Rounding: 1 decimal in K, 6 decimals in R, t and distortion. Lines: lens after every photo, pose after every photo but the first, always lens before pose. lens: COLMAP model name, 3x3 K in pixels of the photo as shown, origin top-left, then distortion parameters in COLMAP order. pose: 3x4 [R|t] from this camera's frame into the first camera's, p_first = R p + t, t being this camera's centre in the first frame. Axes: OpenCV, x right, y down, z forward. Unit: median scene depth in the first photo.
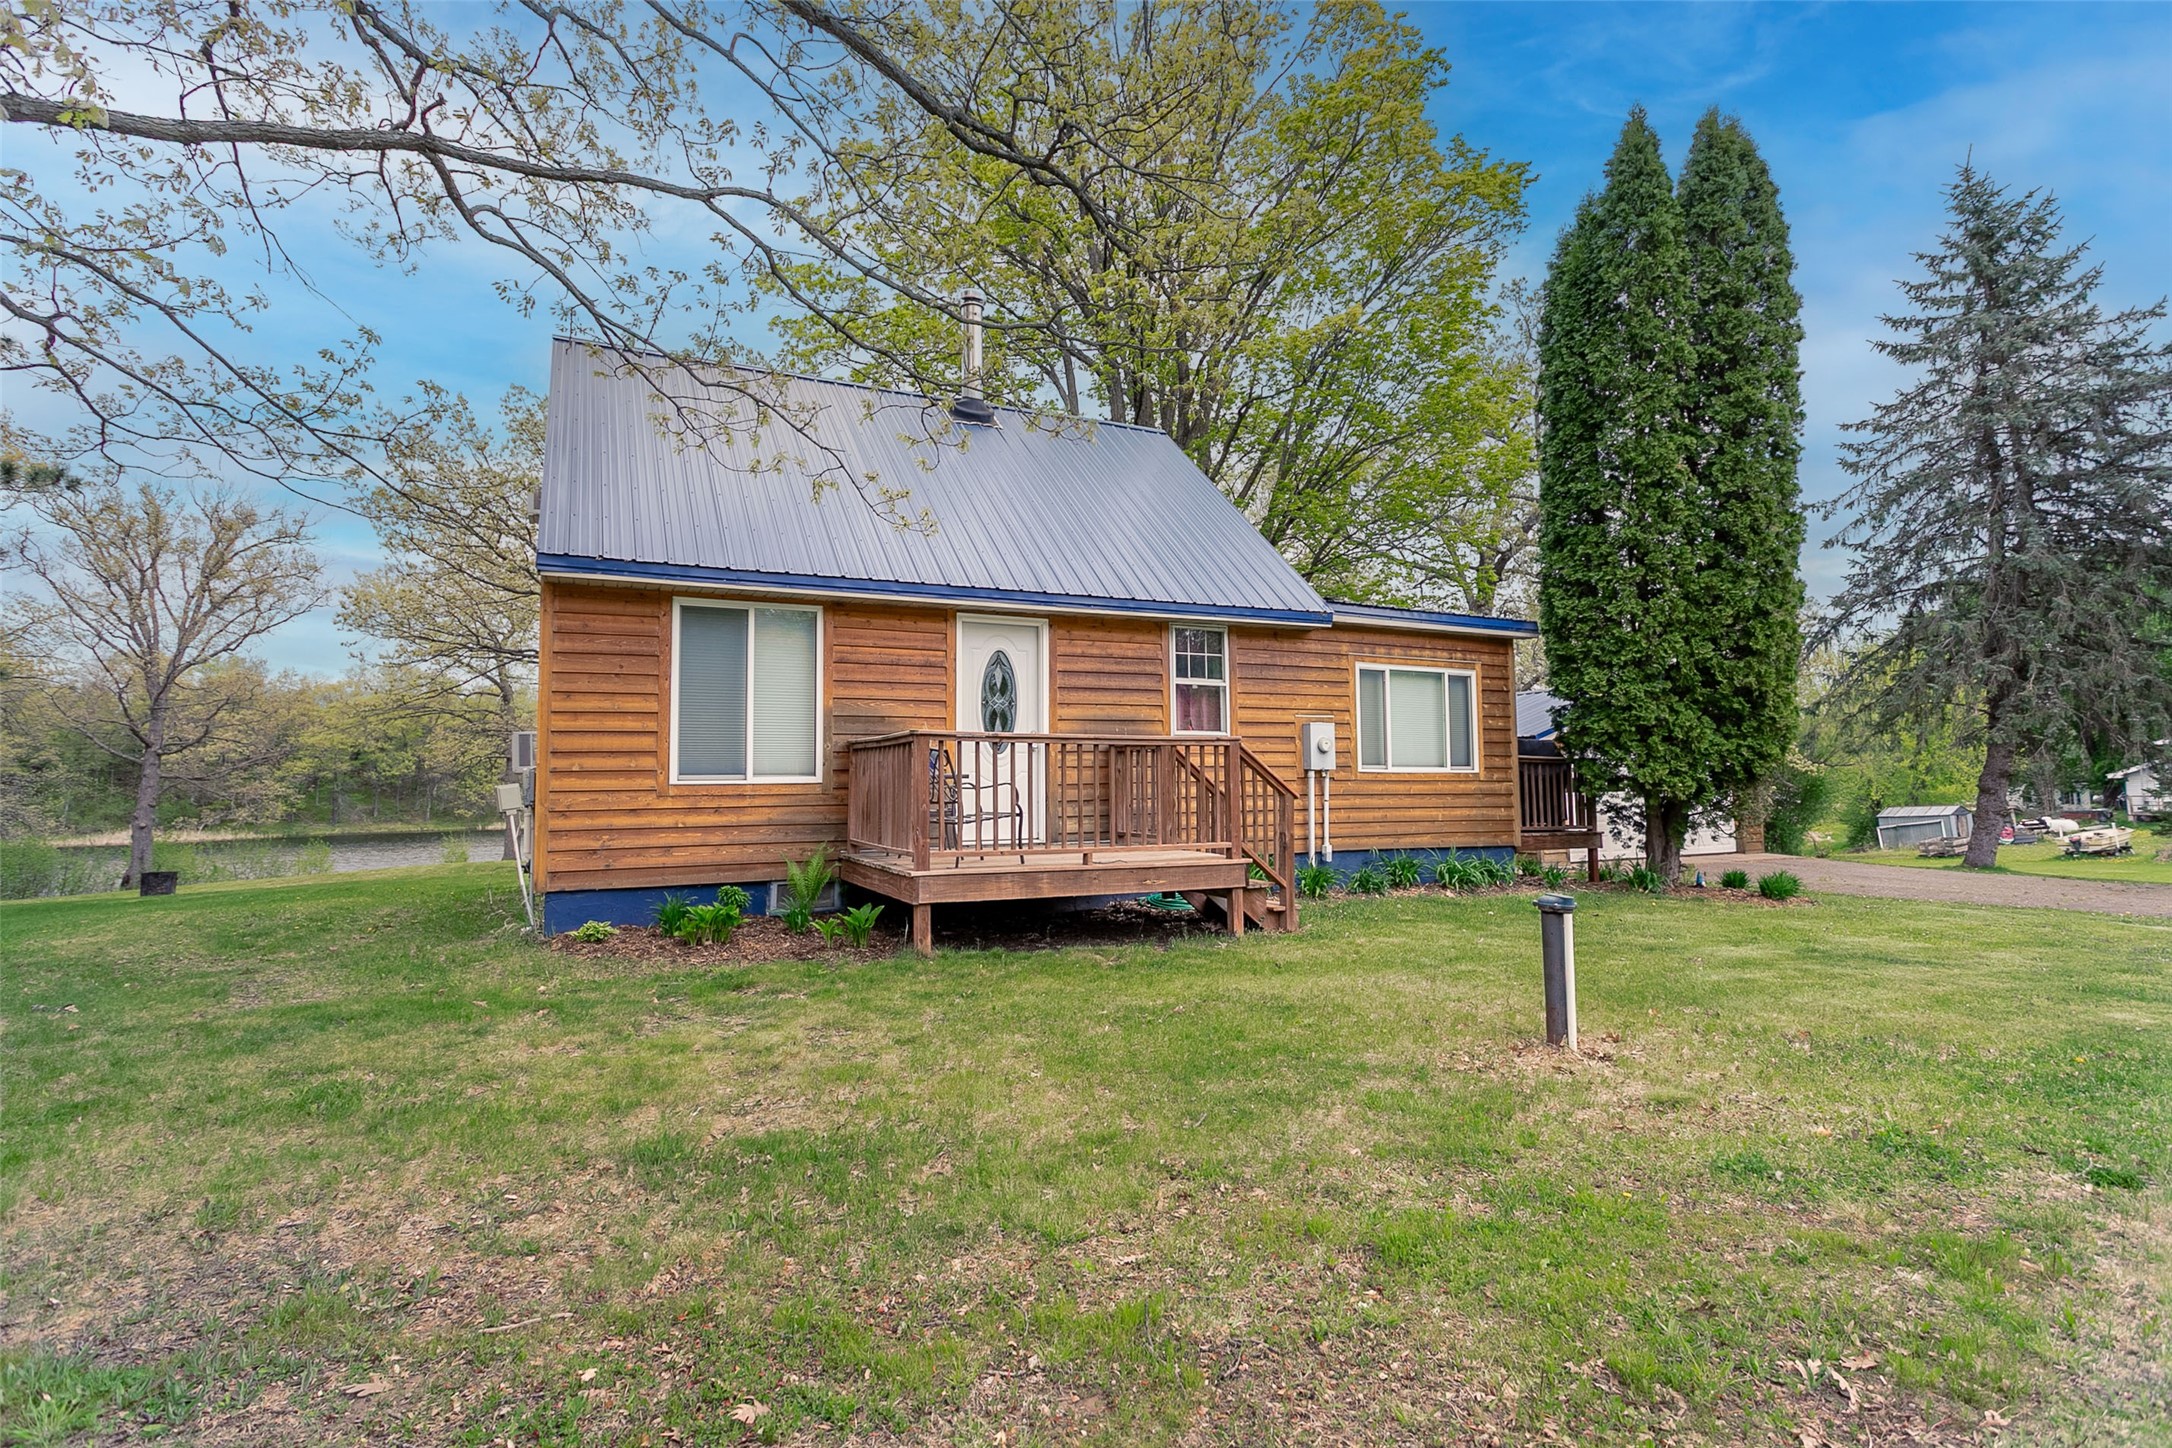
lens RADIAL K [[1030.0, 0, 1092.4], [0, 1030.0, 716.7], [0, 0, 1]] dist [0.002741, 0.001064]
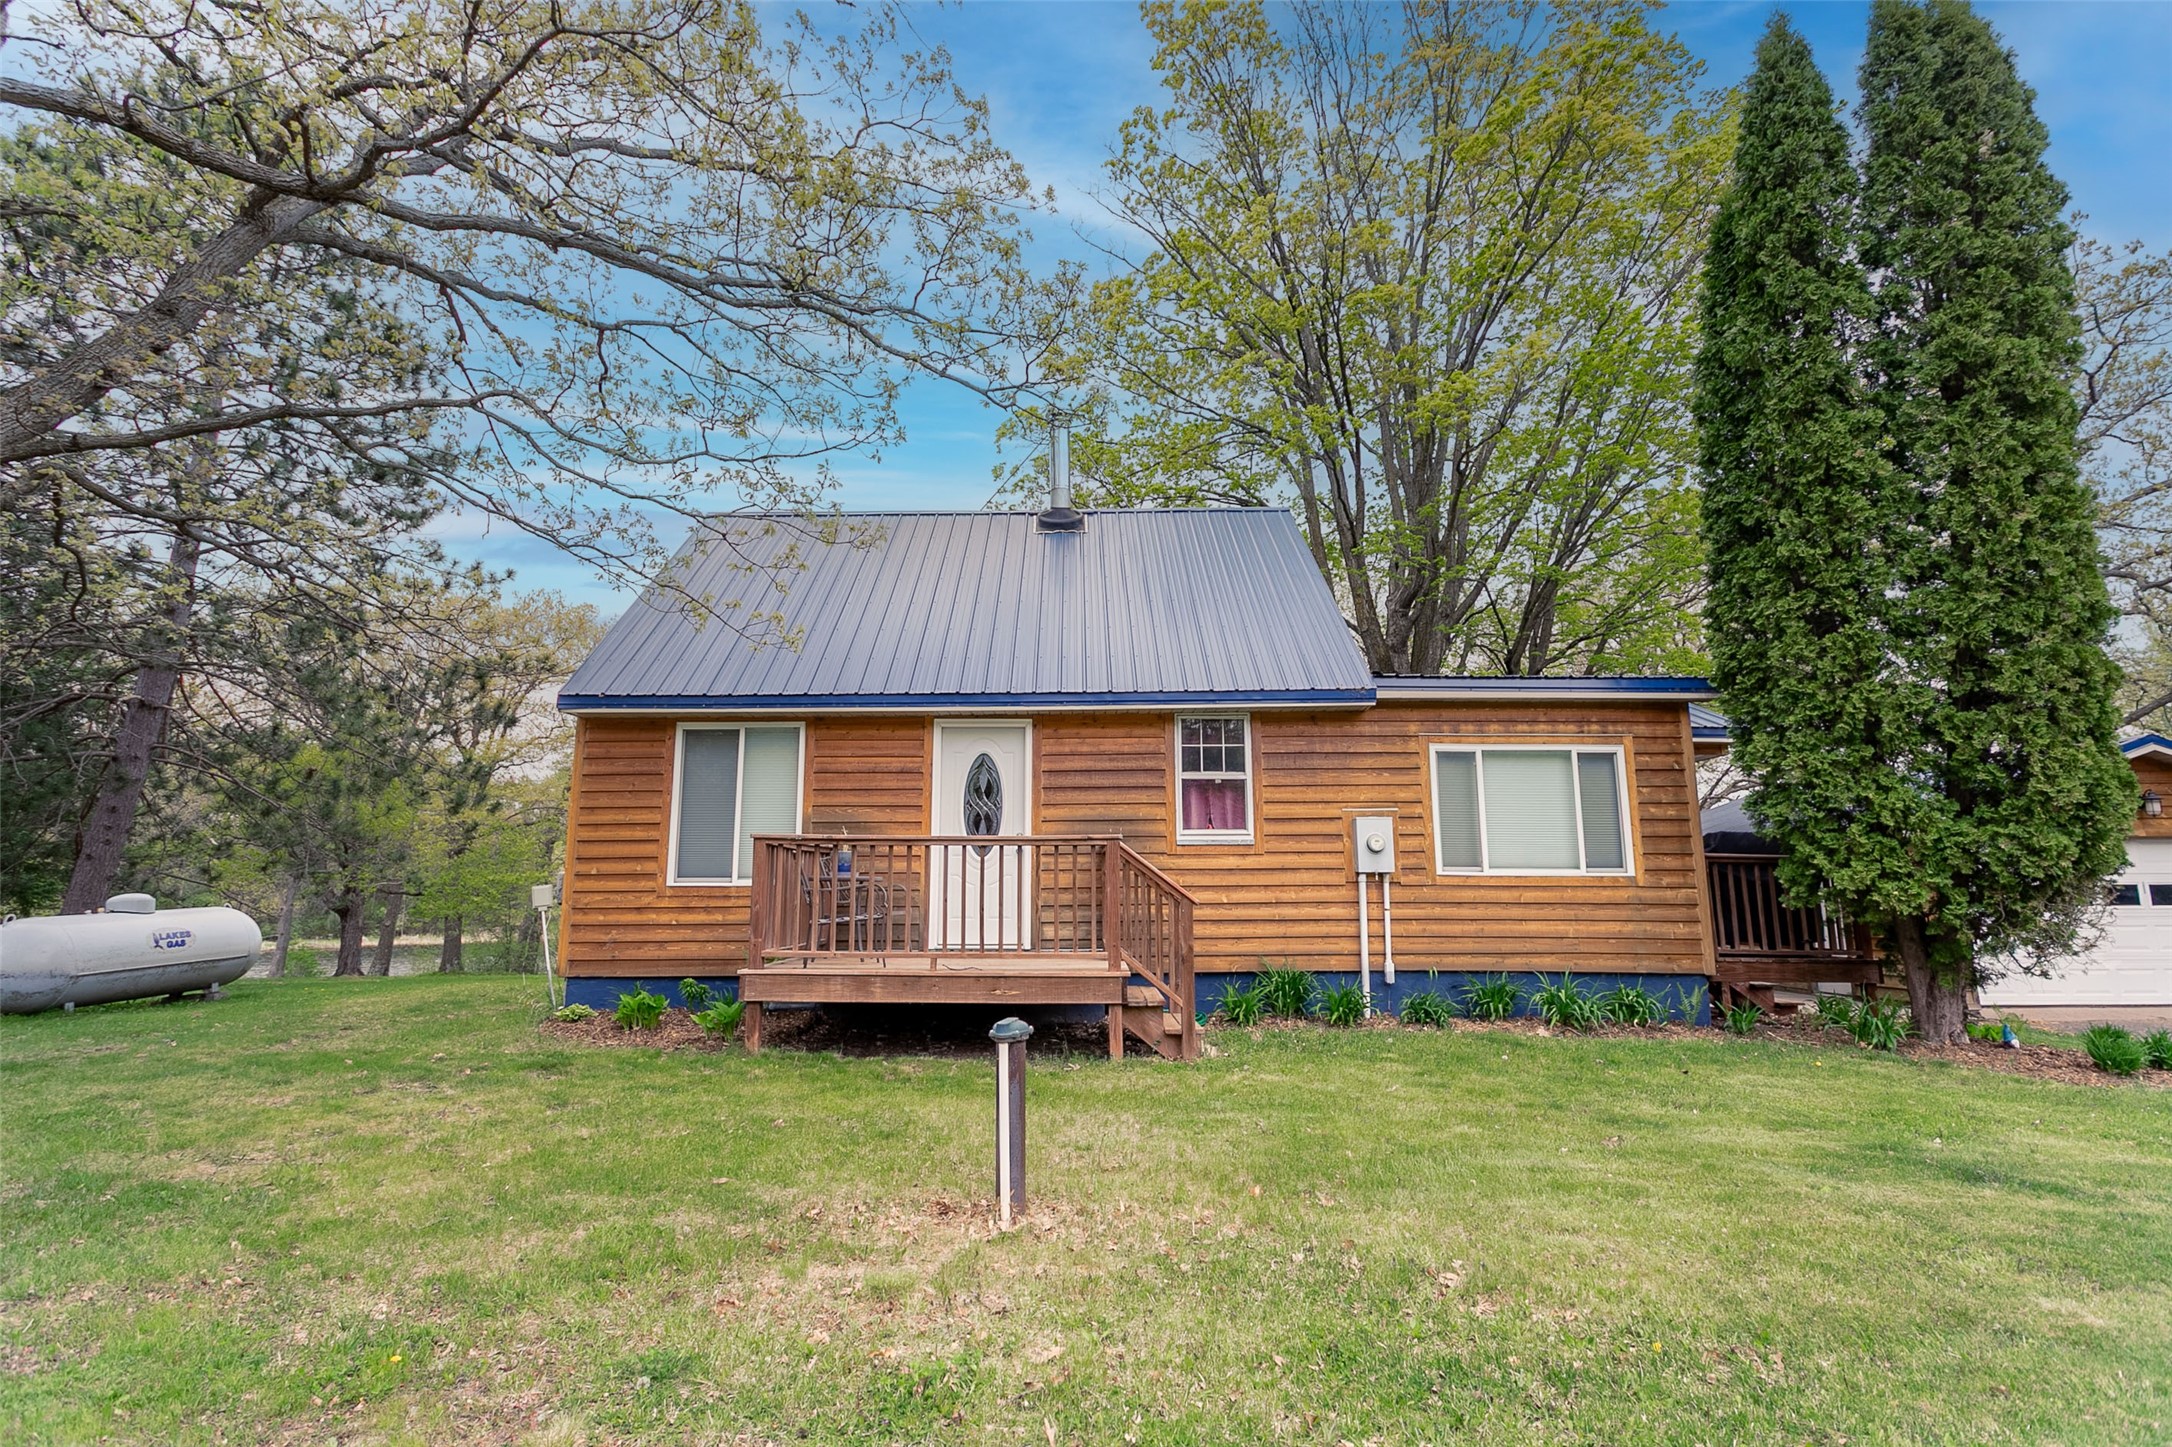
lens RADIAL K [[1037.2, 0, 1075.5], [0, 1037.2, 717.6], [0, 0, 1]] dist [0.003025, 0.002241]
pose [[0.897568, -0.067947, -0.435609, 0.385440], [0.023531, 0.994027, -0.106564, 0.009867], [0.440247, 0.085398, 0.893806, 0.115981]]
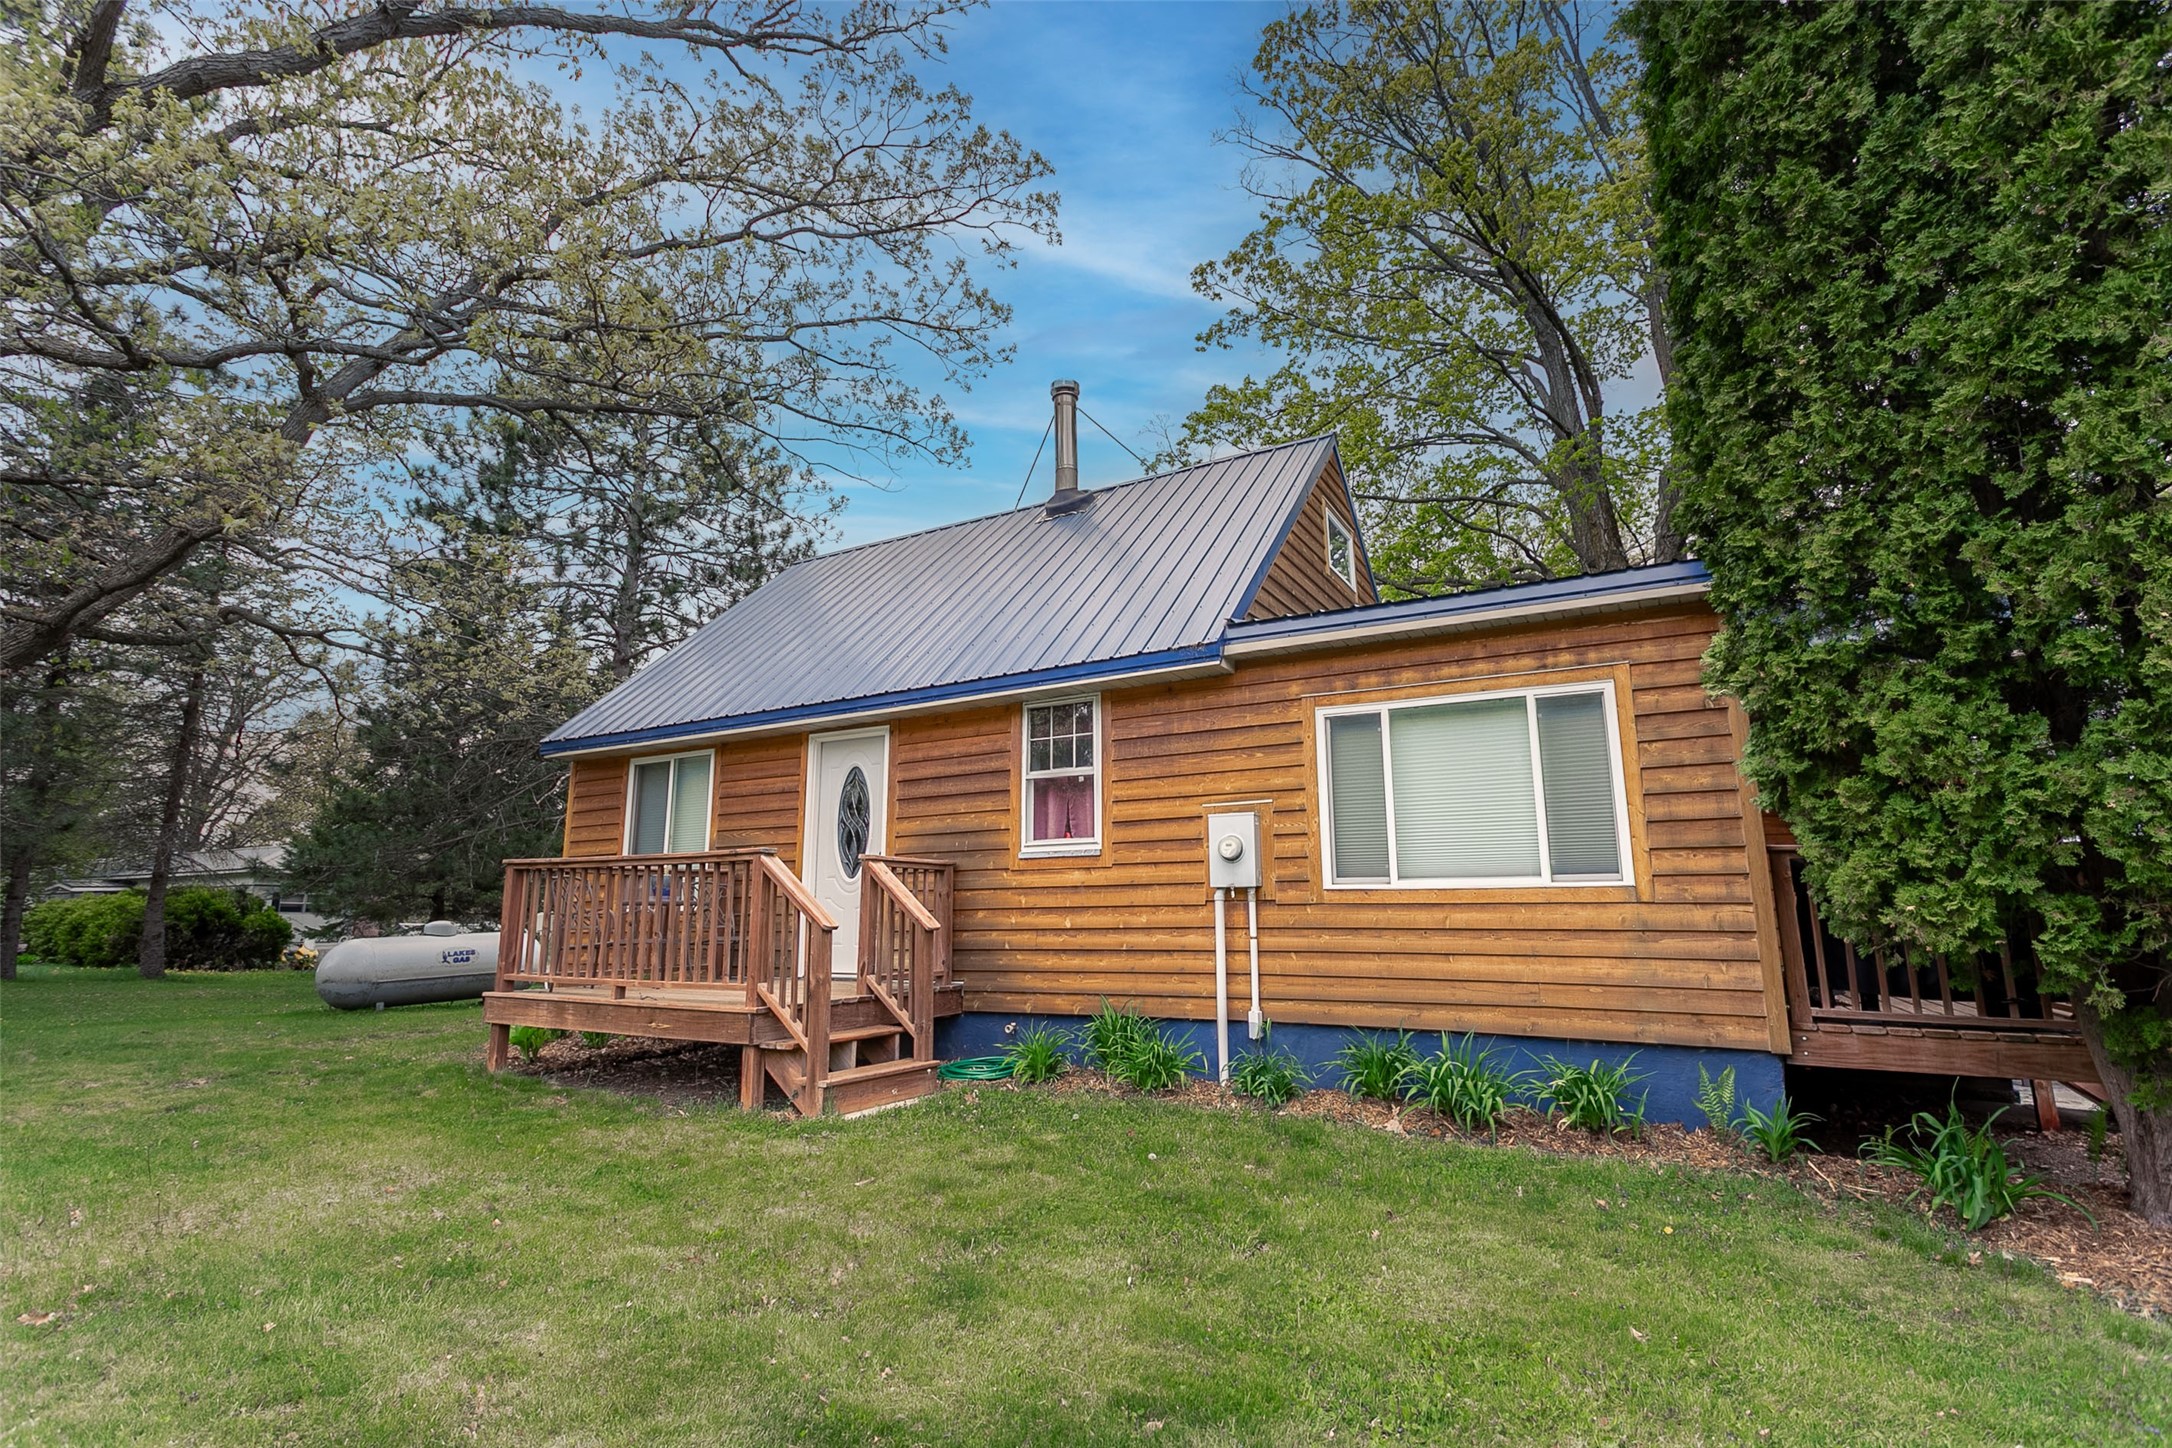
lens RADIAL K [[1046.0, 0, 1079.8], [0, 1046.0, 698.4], [0, 0, 1]] dist [0.002544, 0.000903]
pose [[0.559147, -0.169211, -0.811617, 0.718292], [0.053047, 0.984246, -0.168656, 0.040983], [0.827369, 0.051250, 0.559315, 0.561587]]
